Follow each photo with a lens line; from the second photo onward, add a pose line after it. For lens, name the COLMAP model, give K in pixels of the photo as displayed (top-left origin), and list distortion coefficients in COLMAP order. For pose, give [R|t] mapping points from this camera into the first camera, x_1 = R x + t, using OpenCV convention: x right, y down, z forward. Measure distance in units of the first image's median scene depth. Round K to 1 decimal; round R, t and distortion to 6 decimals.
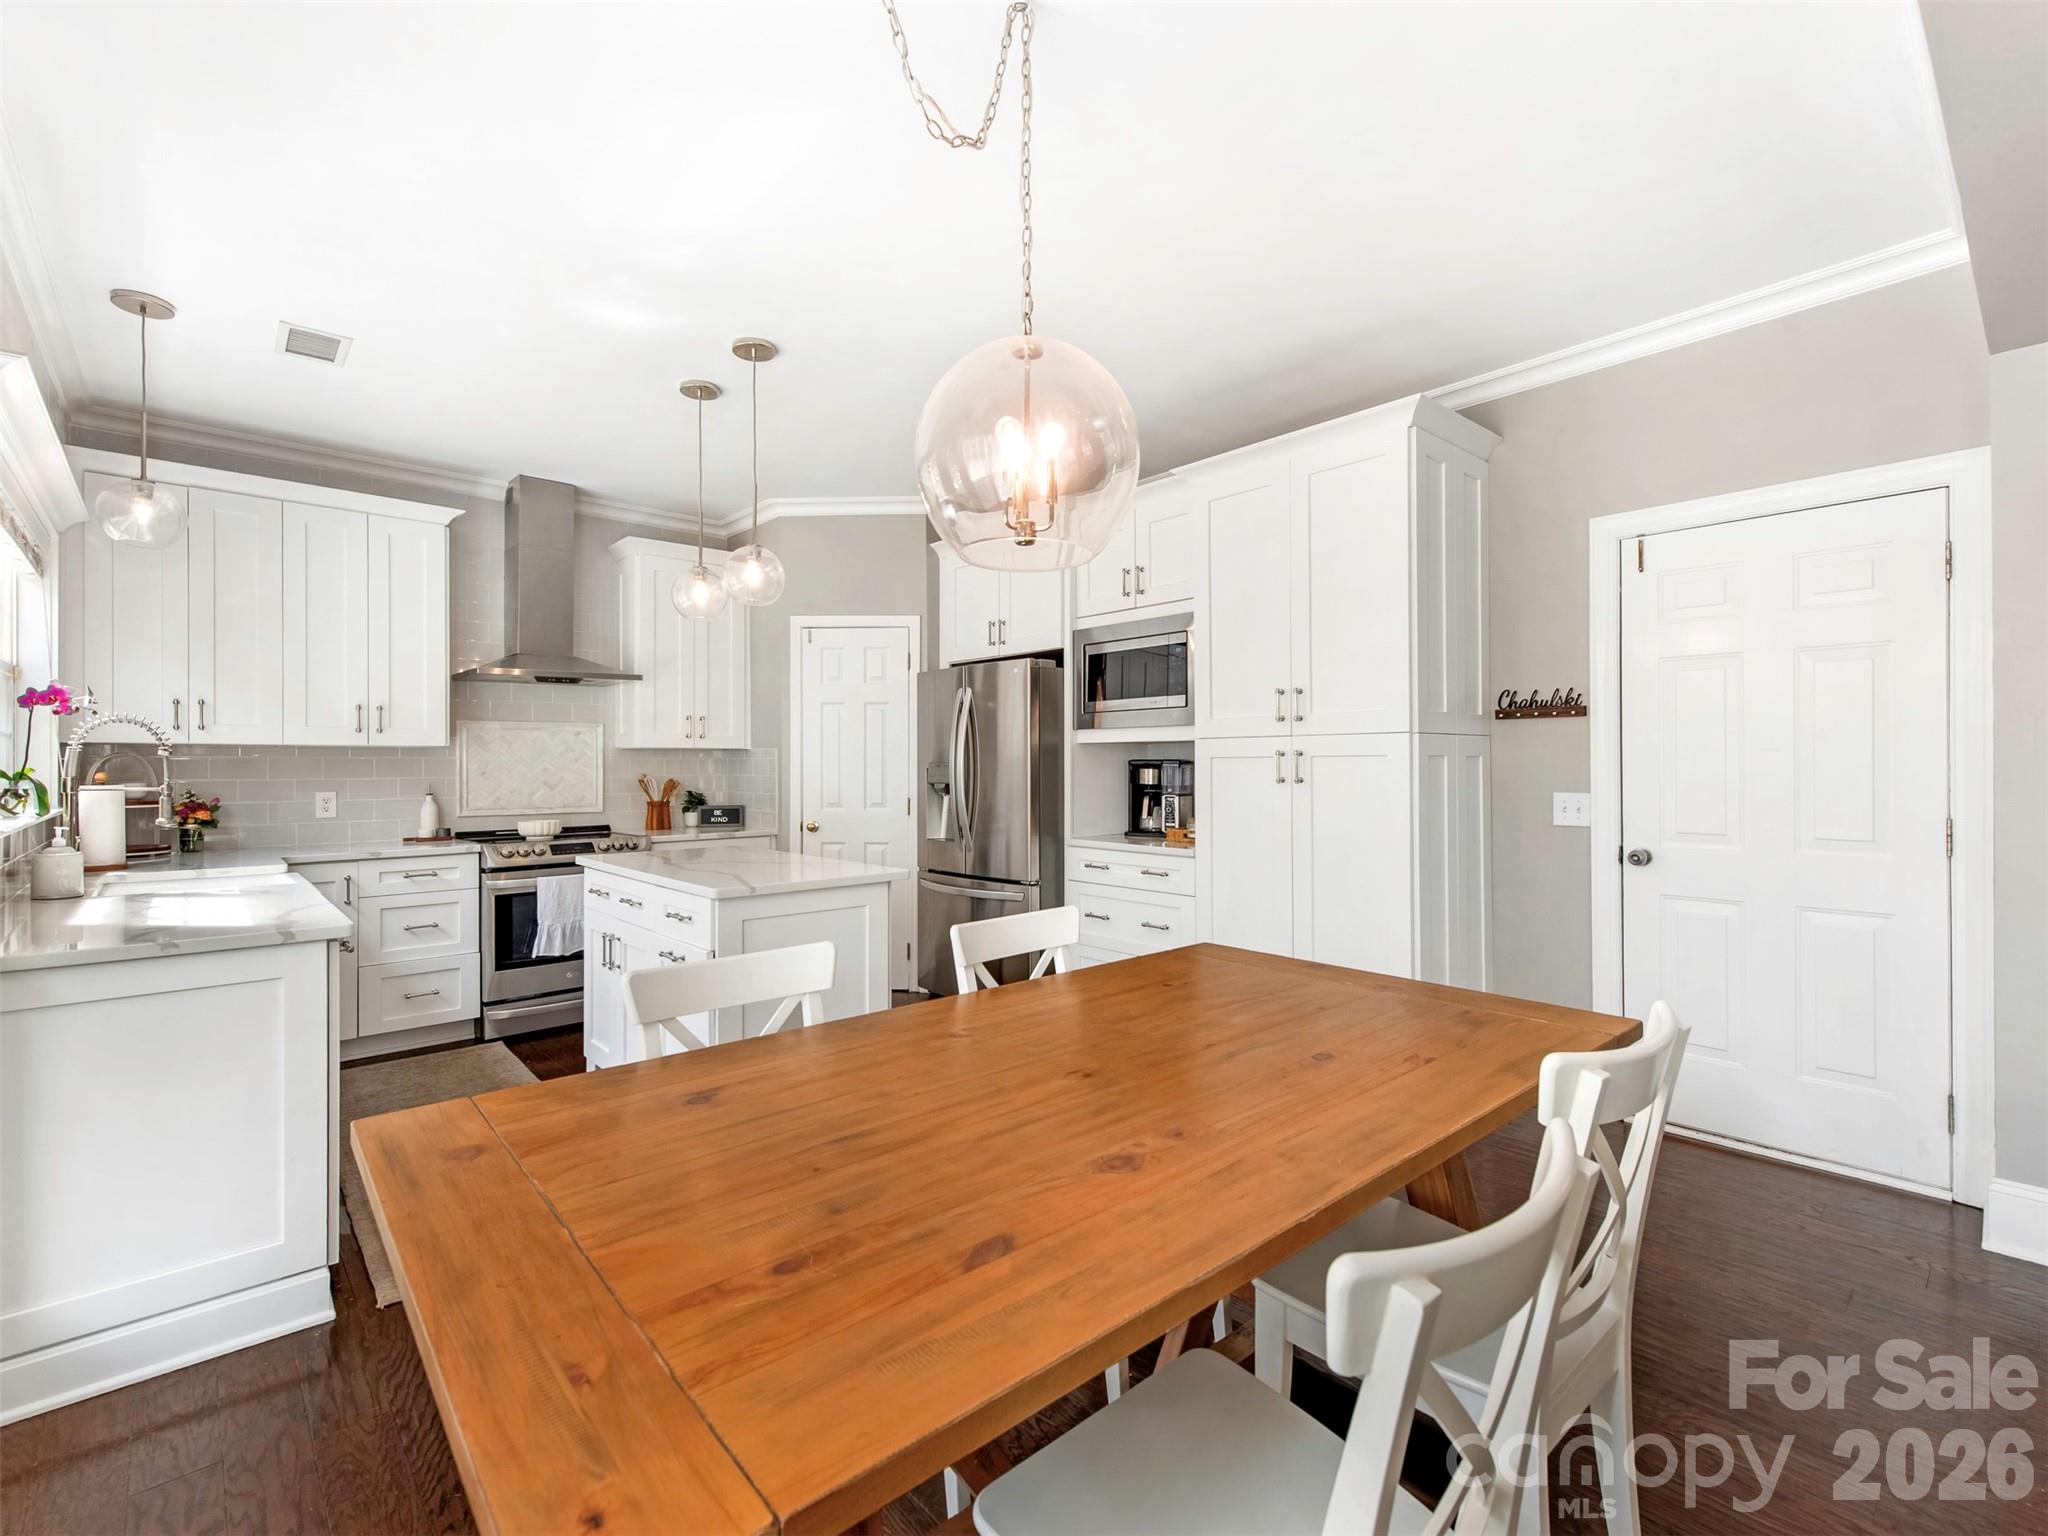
lens RADIAL K [[930.8, 0, 1019.5], [0, 930.8, 761.2], [0, 0, 1]] dist [0.022282, -0.006470]
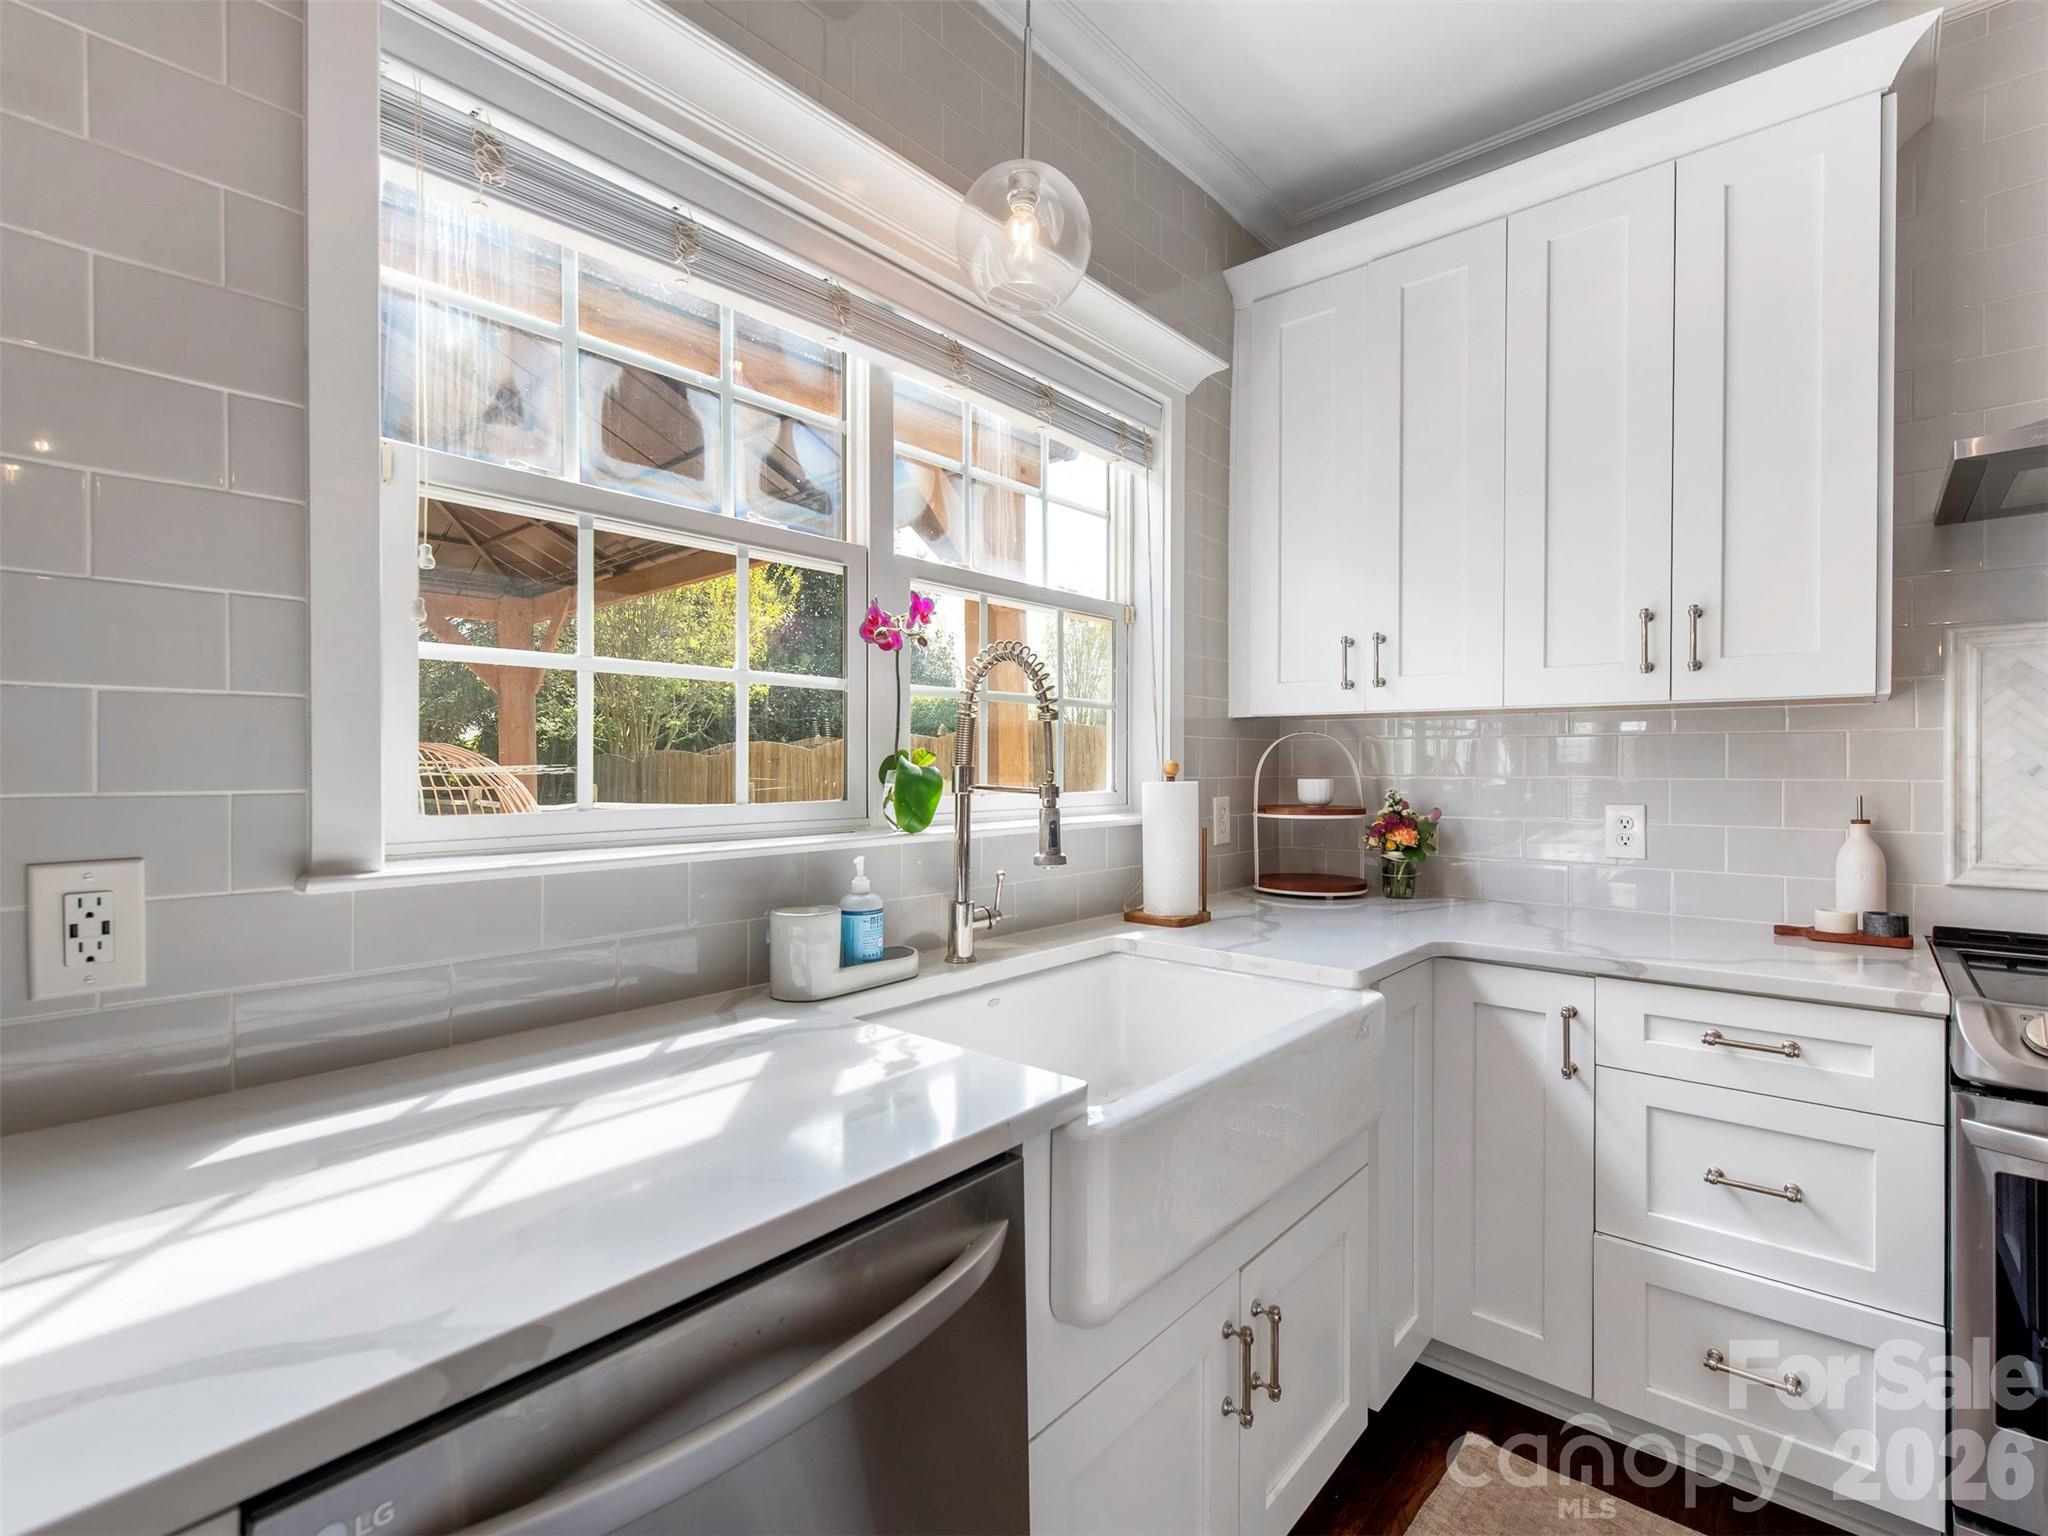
lens RADIAL K [[960.7, 0, 1017.2], [0, 960.7, 768.5], [0, 0, 1]] dist [0.007642, -0.000781]
pose [[0.130968, 0.005055, -0.991374, -0.275445], [0.001203, 0.999985, 0.005258, 0.010443], [0.991386, -0.001881, 0.130960, 0.605462]]
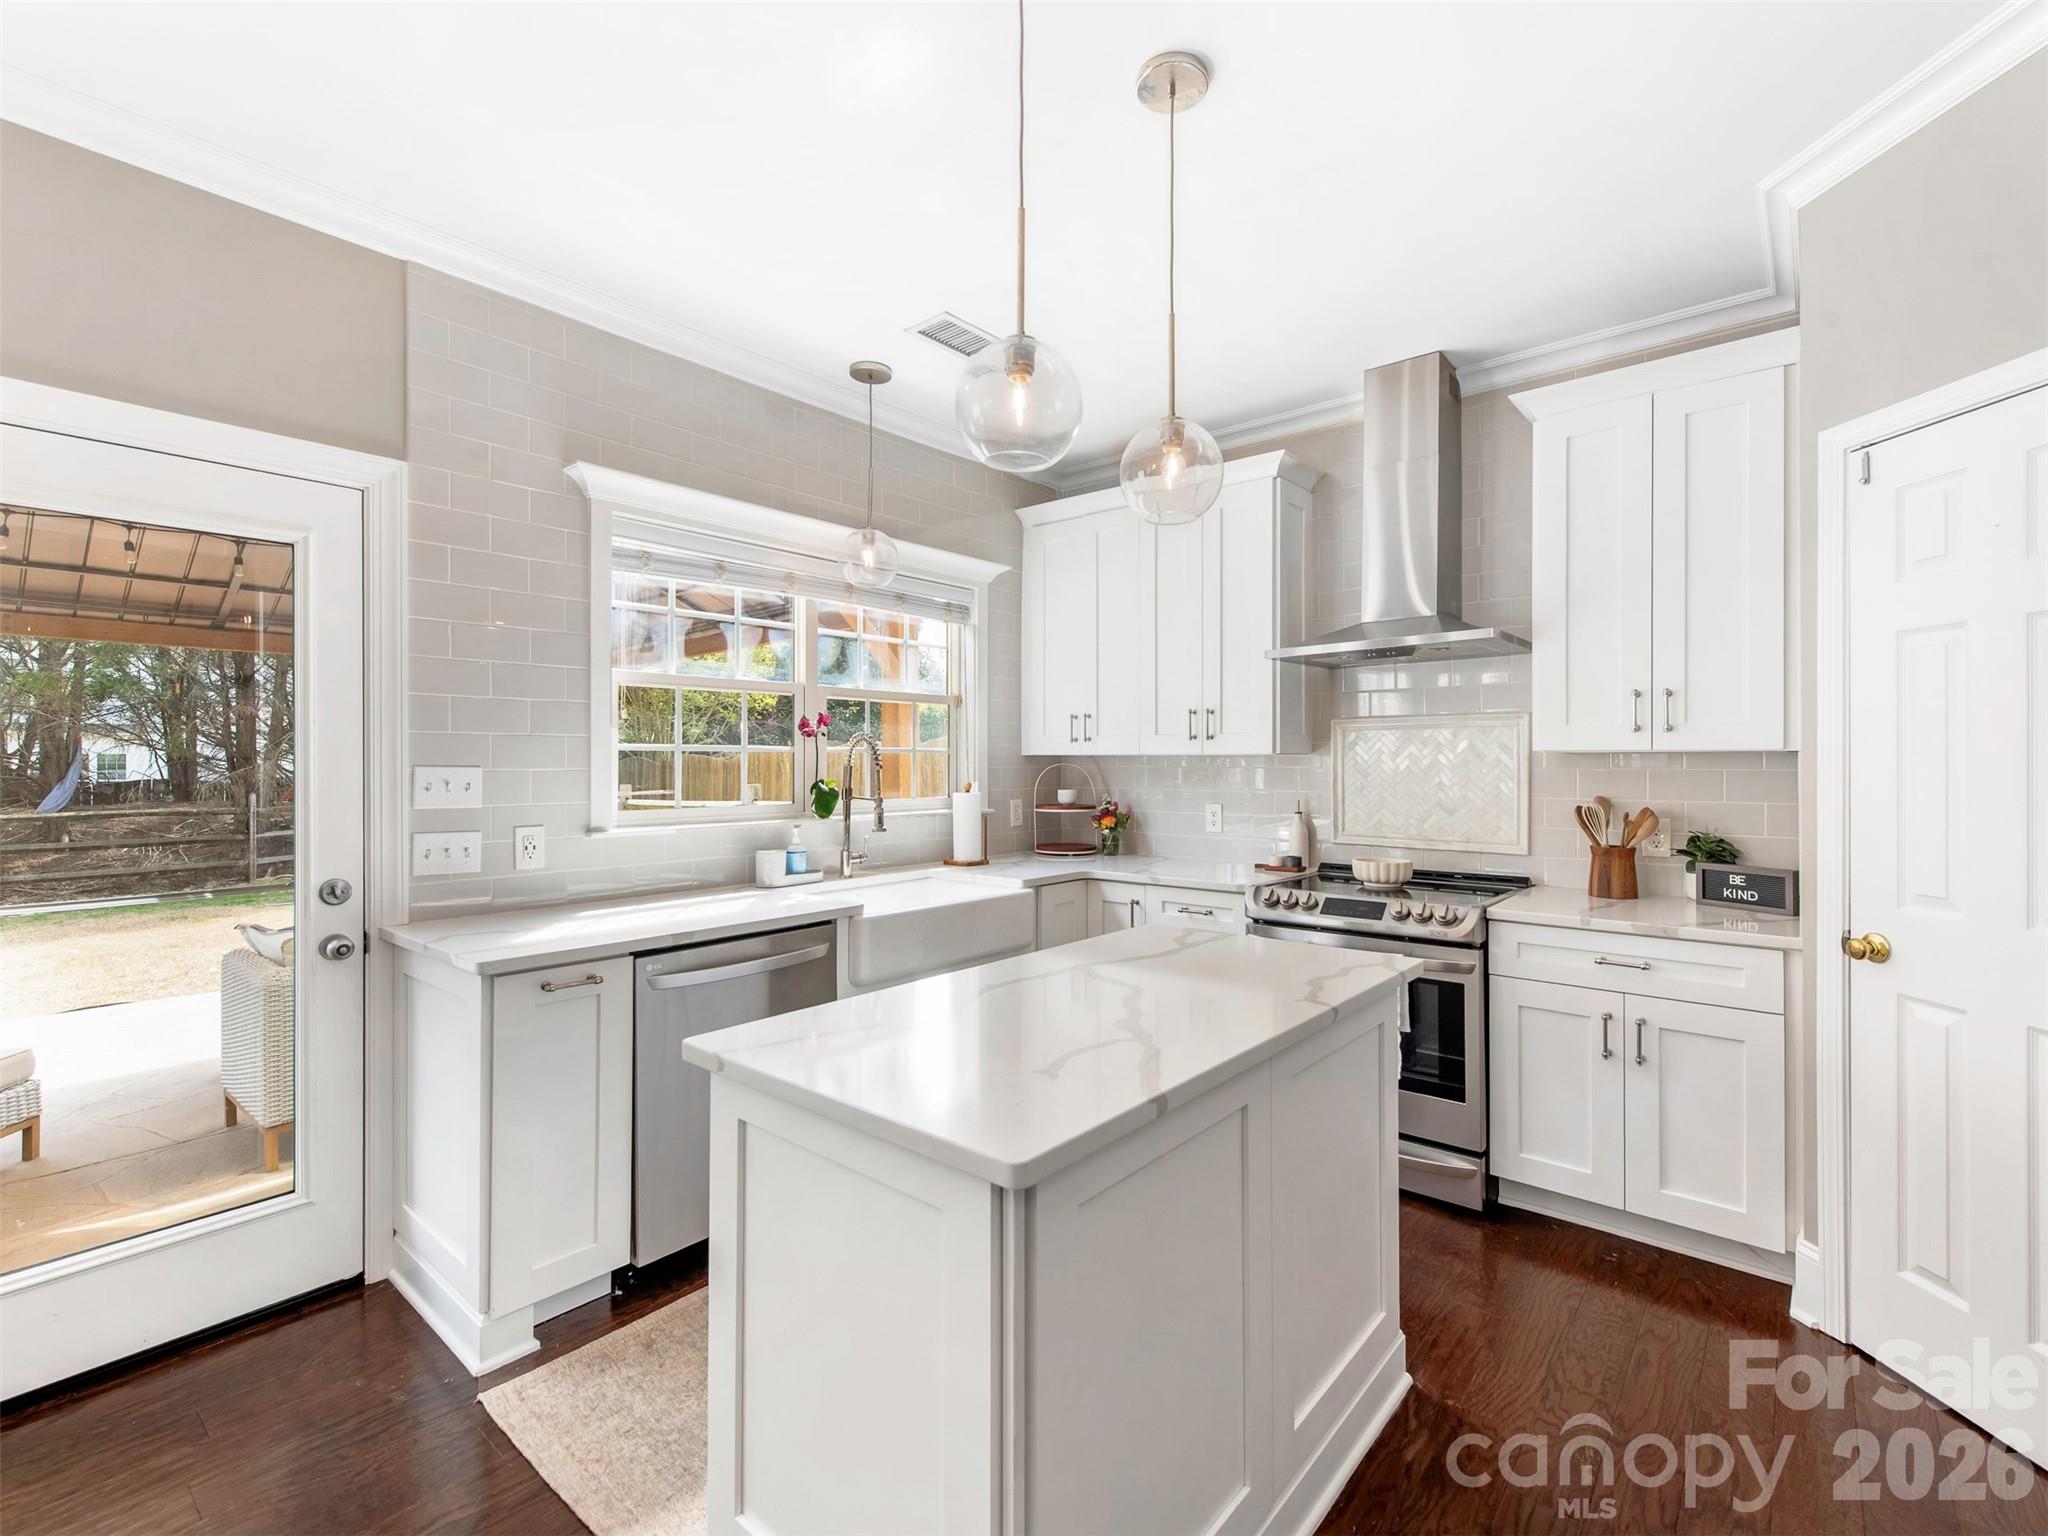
lens RADIAL K [[930.8, 0, 1030.2], [0, 930.8, 750.9], [0, 0, 1]] dist [0.022282, -0.006470]
pose [[0.139821, -0.009601, -0.990130, 0.140725], [0.002264, 0.999953, -0.009377, -0.011325], [0.990174, -0.000930, 0.139836, 0.674617]]
